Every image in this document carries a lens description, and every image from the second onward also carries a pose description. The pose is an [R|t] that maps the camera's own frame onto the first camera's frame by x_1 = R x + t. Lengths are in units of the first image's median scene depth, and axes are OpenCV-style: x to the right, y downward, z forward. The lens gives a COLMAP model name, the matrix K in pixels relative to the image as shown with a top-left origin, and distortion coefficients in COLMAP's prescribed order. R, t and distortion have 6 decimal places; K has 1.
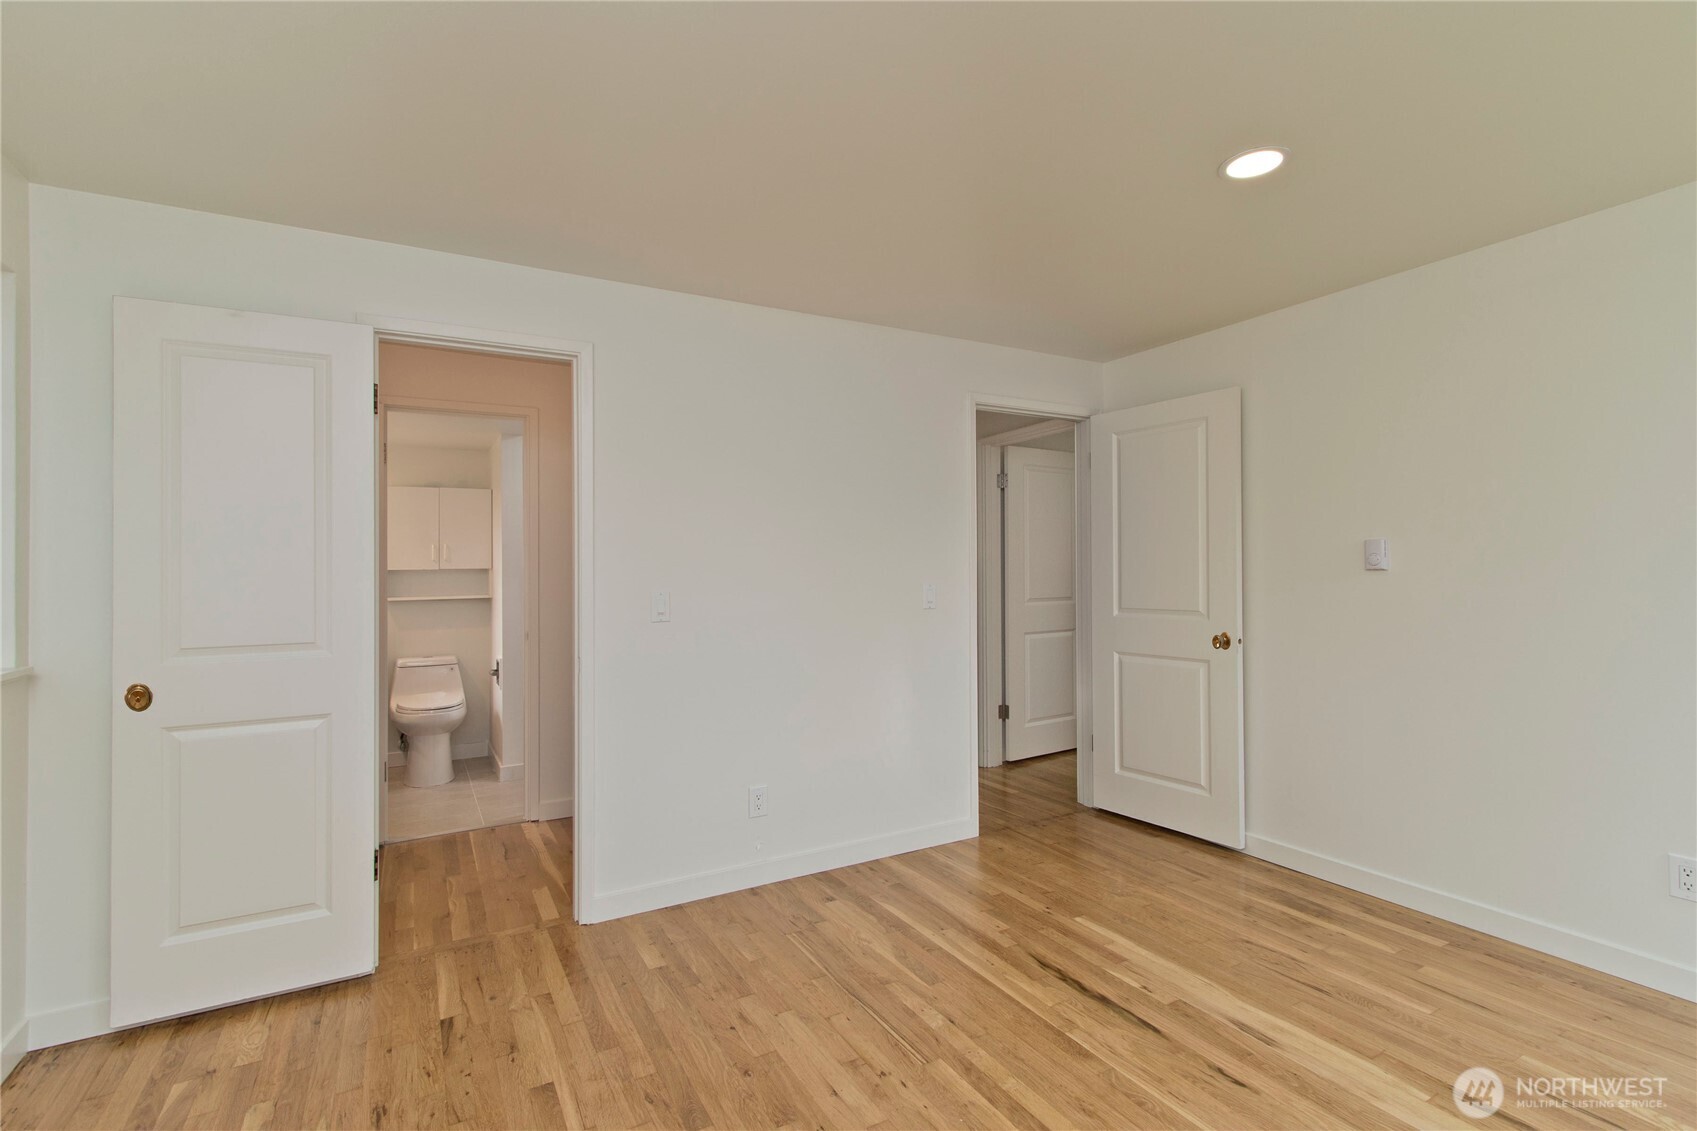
lens RADIAL K [[780.7, 0, 836.8], [0, 780.7, 561.8], [0, 0, 1]] dist [0.012676, -0.003101]
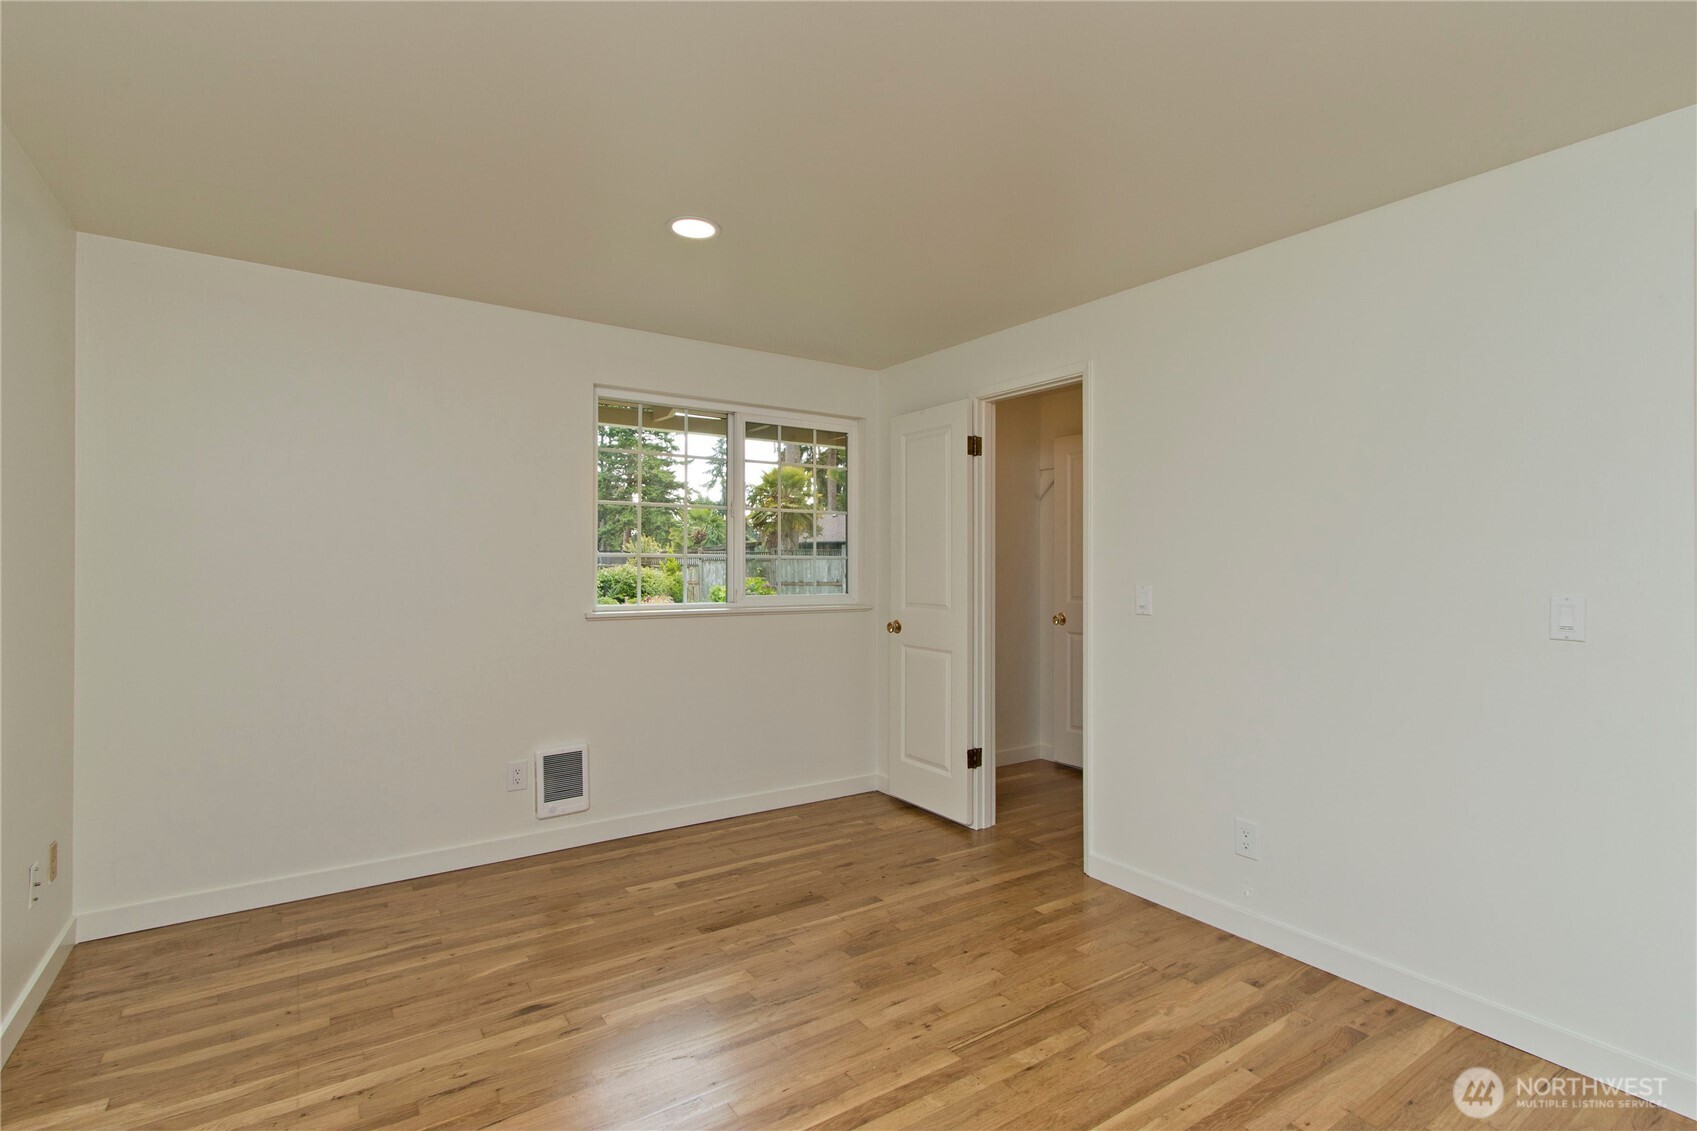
lens RADIAL K [[780.7, 0, 833.9], [0, 780.7, 564.9], [0, 0, 1]] dist [0.012676, -0.003101]
pose [[0.092402, 0.013559, -0.995629, 1.006547], [0.002925, 0.999899, 0.013889, -0.005517], [0.995718, -0.004195, 0.092353, 0.689548]]
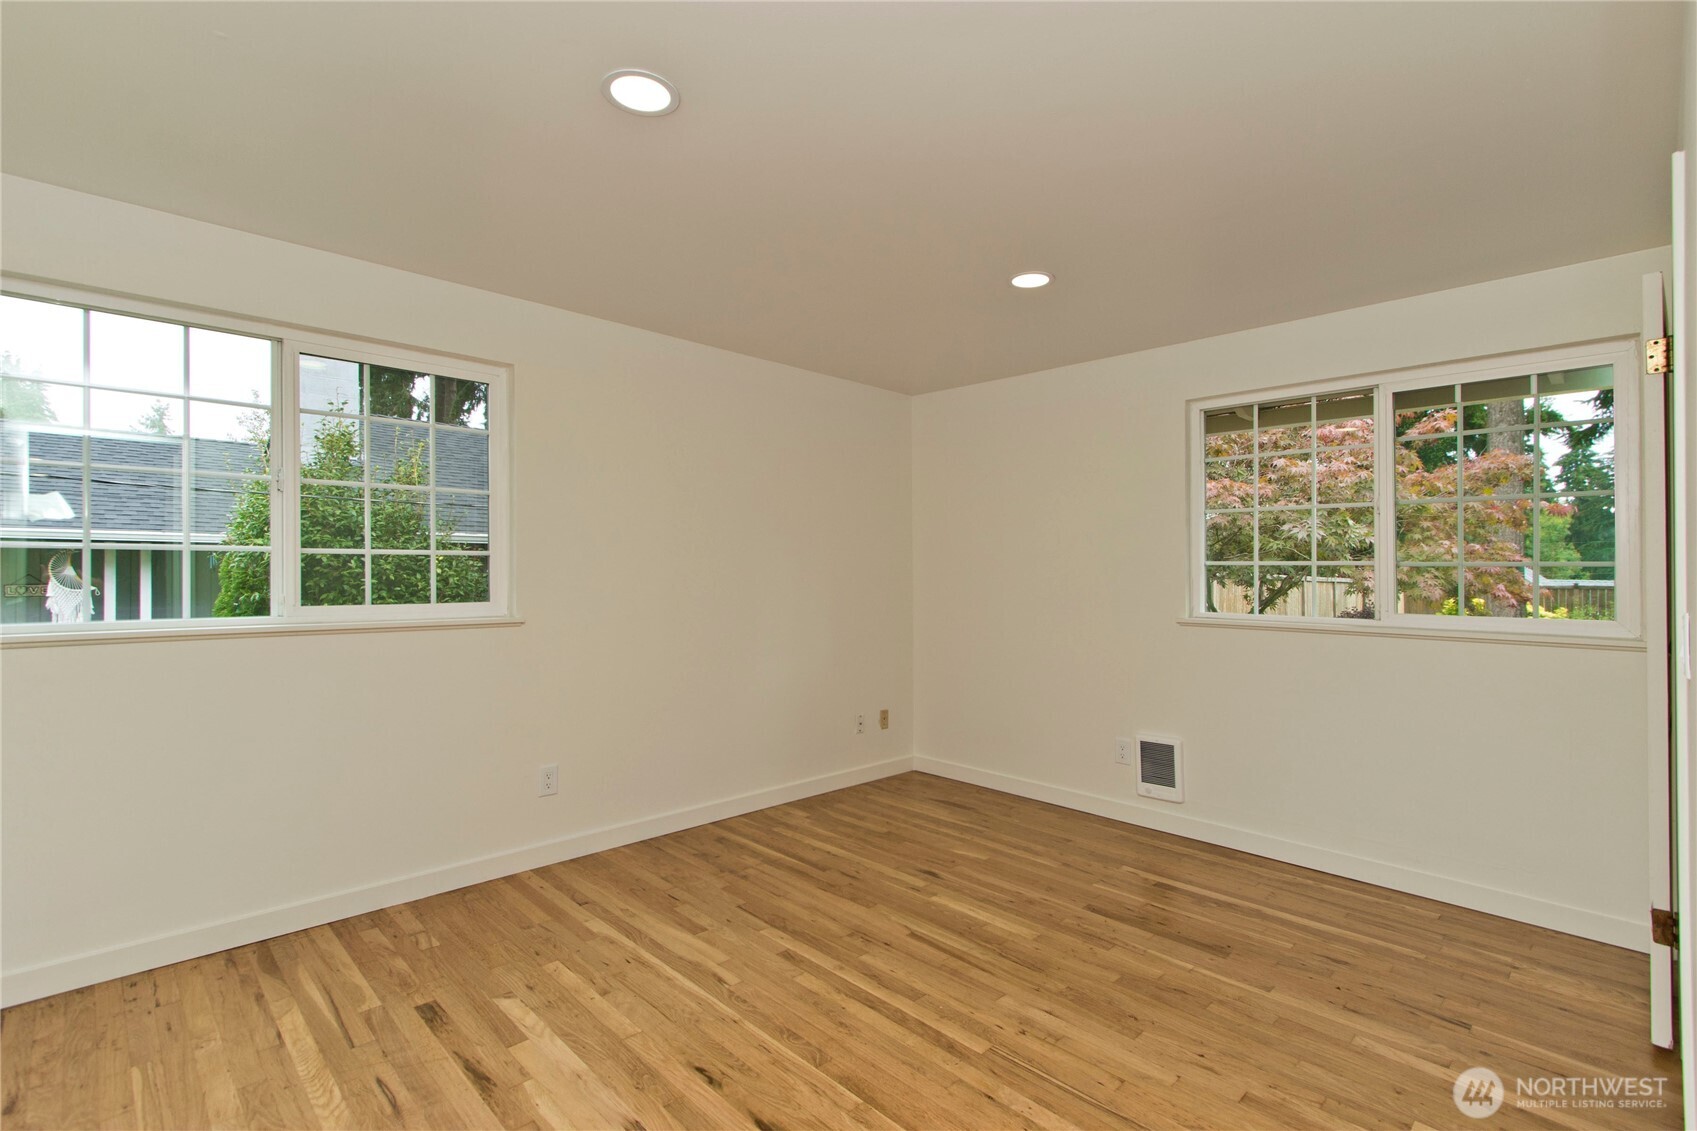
lens RADIAL K [[780.7, 0, 875.4], [0, 780.7, 580.8], [0, 0, 1]] dist [0.012676, -0.003101]
pose [[-0.952108, 0.008408, -0.305647, 0.517523], [0.006269, 0.999949, 0.007980, 0.015460], [0.305698, 0.005682, -0.952111, 1.756649]]
